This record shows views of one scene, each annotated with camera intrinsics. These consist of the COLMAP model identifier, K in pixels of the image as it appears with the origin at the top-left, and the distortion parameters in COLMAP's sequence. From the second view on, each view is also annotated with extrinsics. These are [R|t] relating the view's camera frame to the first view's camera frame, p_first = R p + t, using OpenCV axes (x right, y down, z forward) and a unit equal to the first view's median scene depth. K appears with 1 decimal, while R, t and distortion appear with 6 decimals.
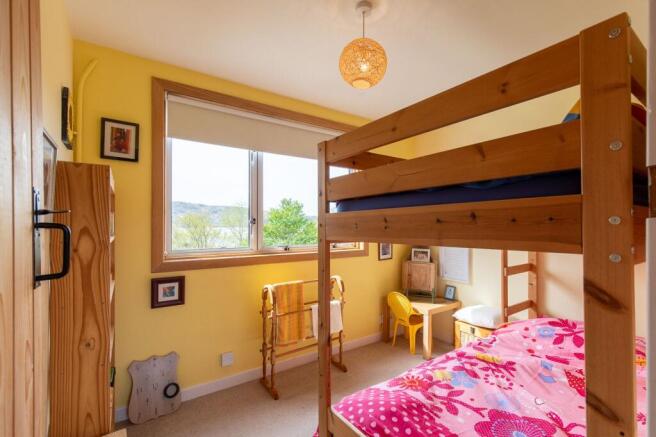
lens RADIAL K [[305.0, 0, 329.0], [0, 305.0, 220.9], [0, 0, 1]] dist [-0.000636, 0.000040]
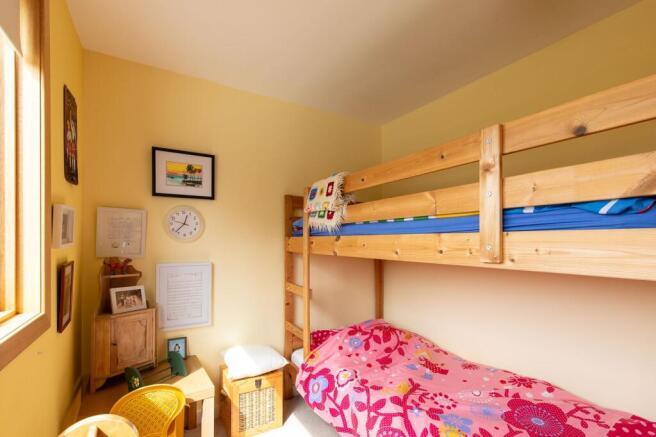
lens RADIAL K [[305.0, 0, 333.4], [0, 305.0, 240.3], [0, 0, 1]] dist [-0.000636, 0.000040]
pose [[0.056489, 0.005039, 0.998390, -0.259956], [-0.007122, 0.999964, -0.004644, 0.014071], [-0.998378, -0.006848, 0.056523, 0.779777]]
